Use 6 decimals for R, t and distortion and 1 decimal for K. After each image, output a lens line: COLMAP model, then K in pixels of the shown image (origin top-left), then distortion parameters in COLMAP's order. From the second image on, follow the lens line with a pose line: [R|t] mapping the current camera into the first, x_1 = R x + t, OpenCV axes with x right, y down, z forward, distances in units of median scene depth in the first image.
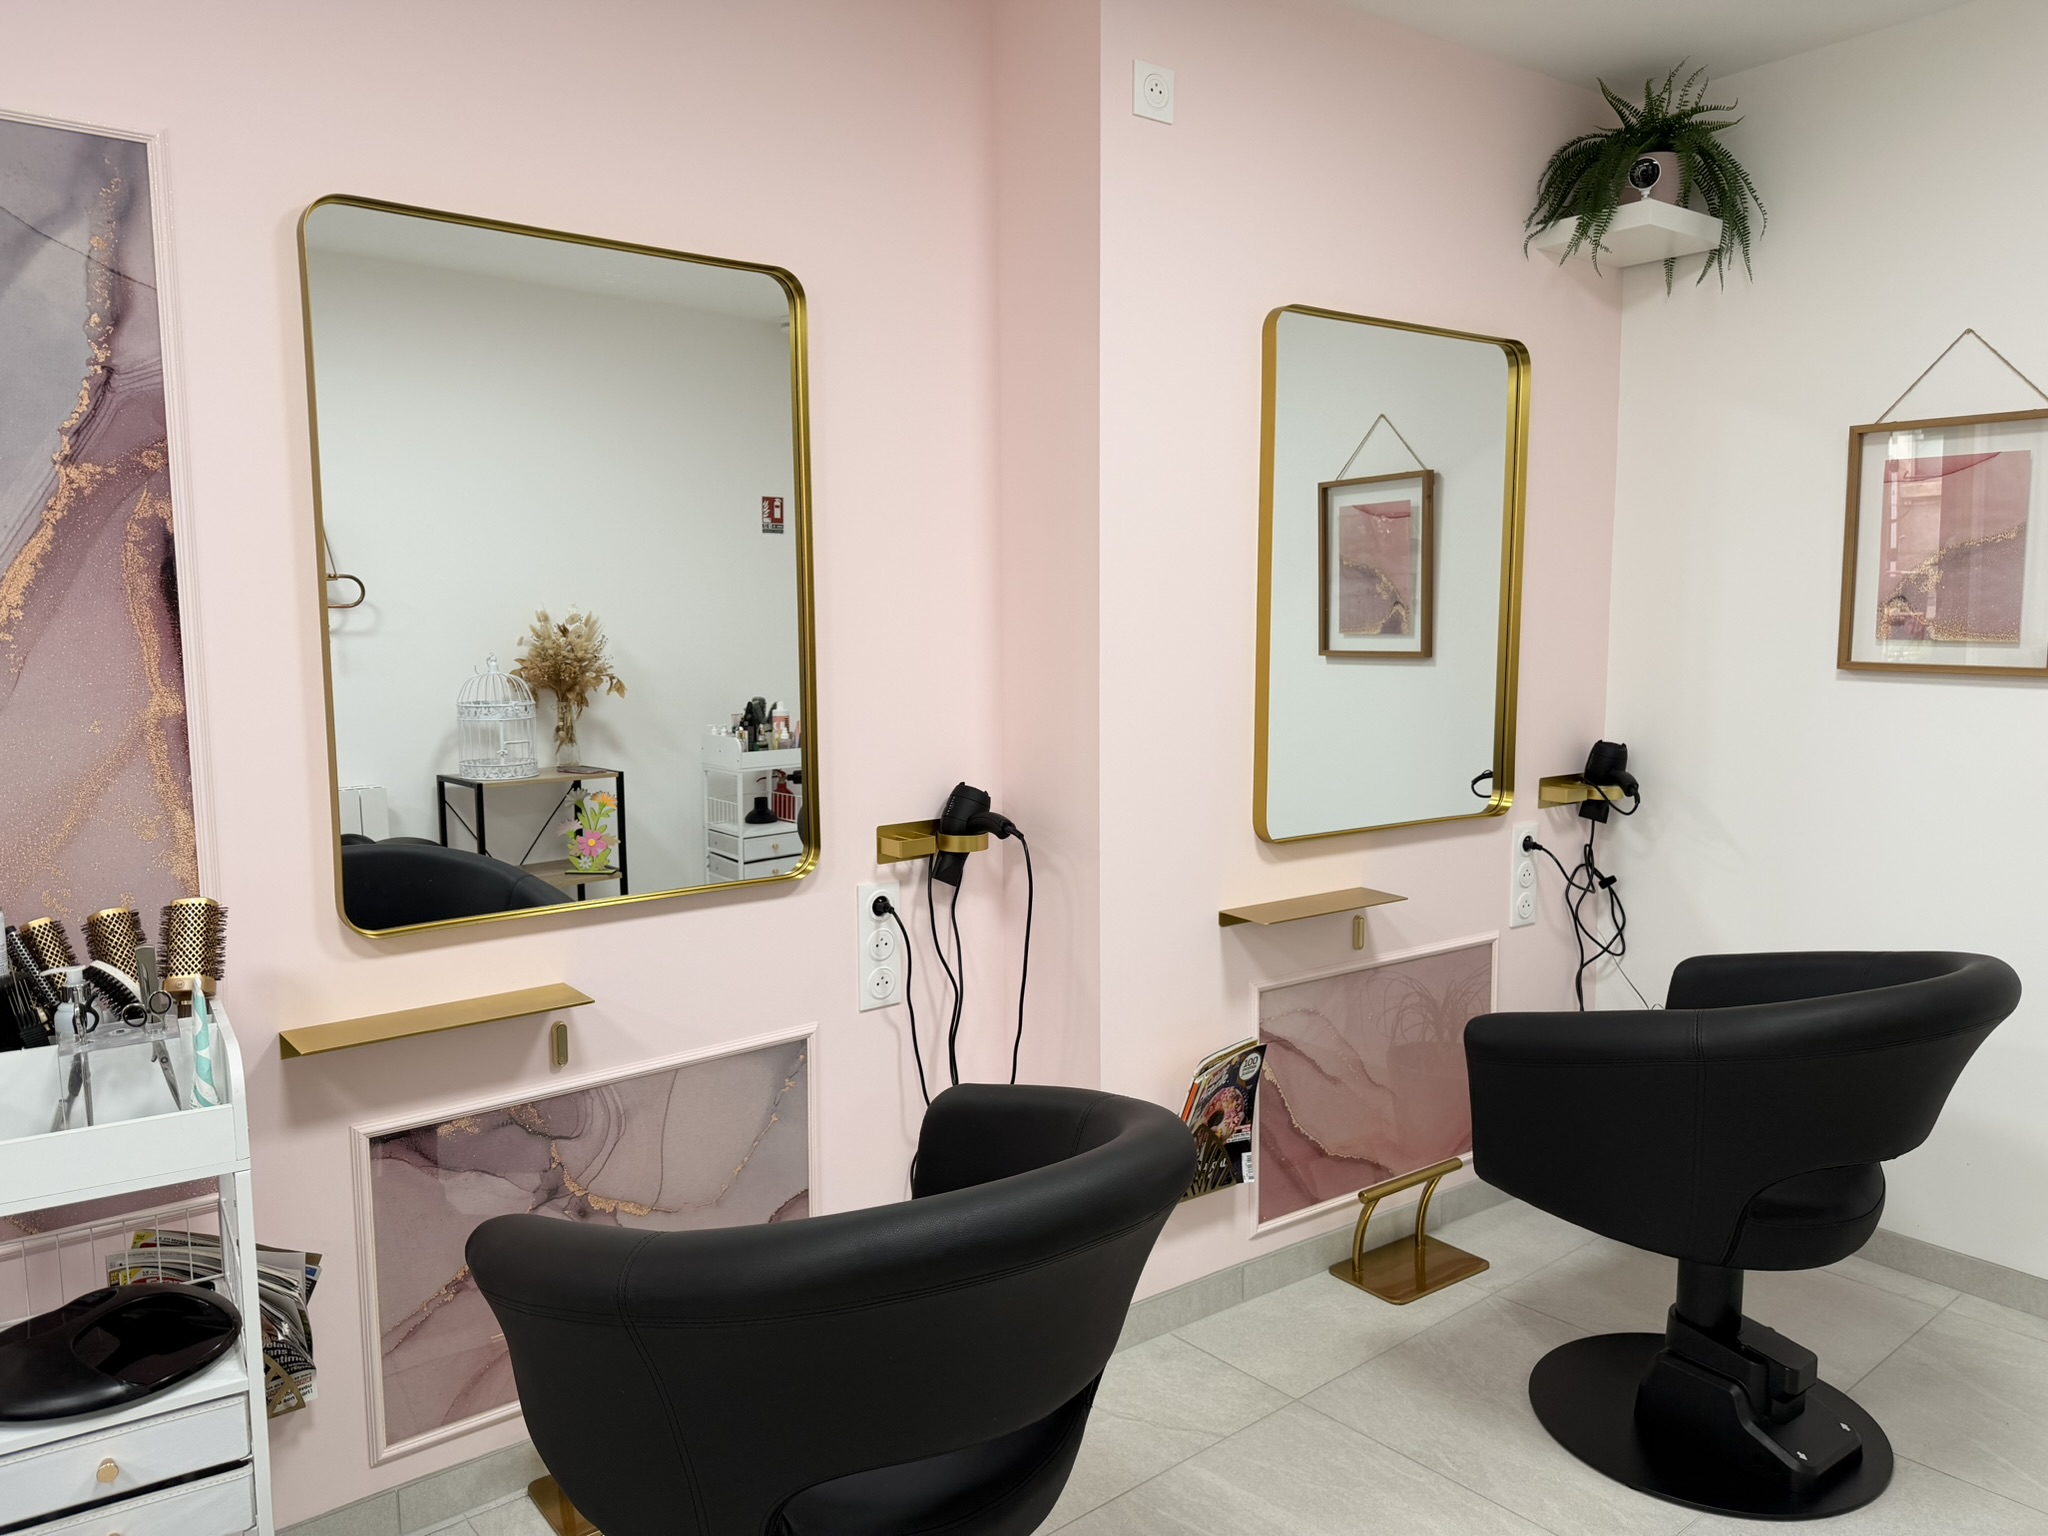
lens RADIAL K [[1398.0, 0, 1042.8], [0, 1398.0, 772.1], [0, 0, 1]] dist [0.003975, 0.002700]
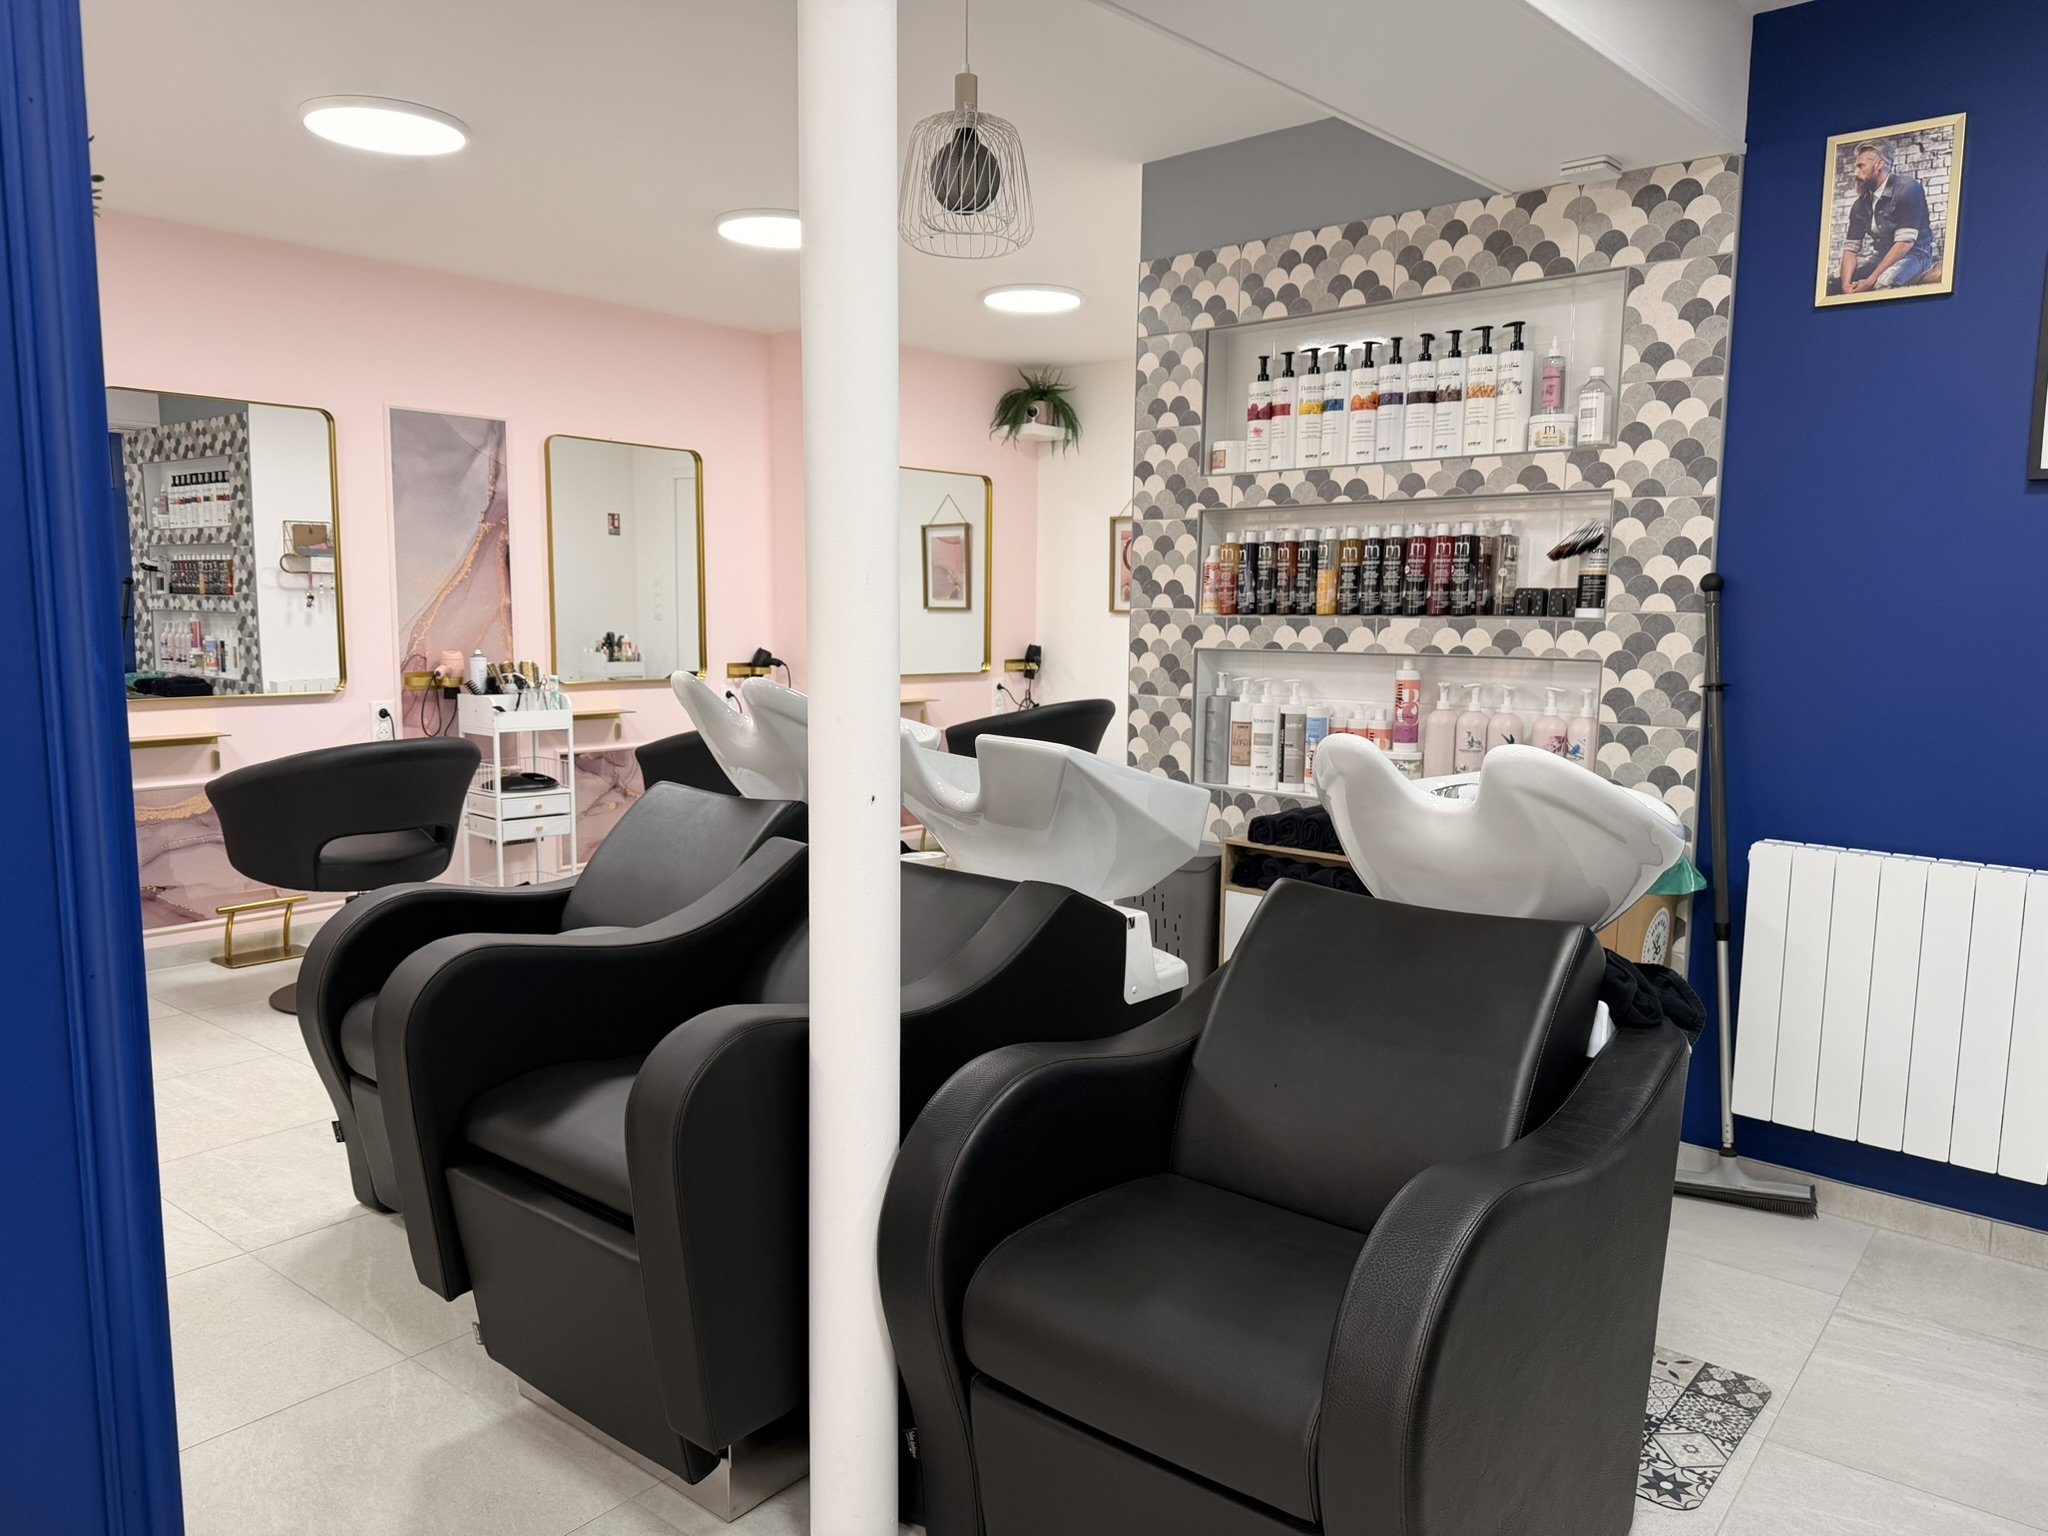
lens RADIAL K [[1409.5, 0, 1023.4], [0, 1409.5, 776.0], [0, 0, 1]] dist [0.136805, -0.185971]
pose [[0.982200, -0.004243, 0.187790, -0.067597], [0.002827, 0.999966, 0.007810, 0.207570], [-0.187816, -0.007140, 0.982178, -1.519976]]
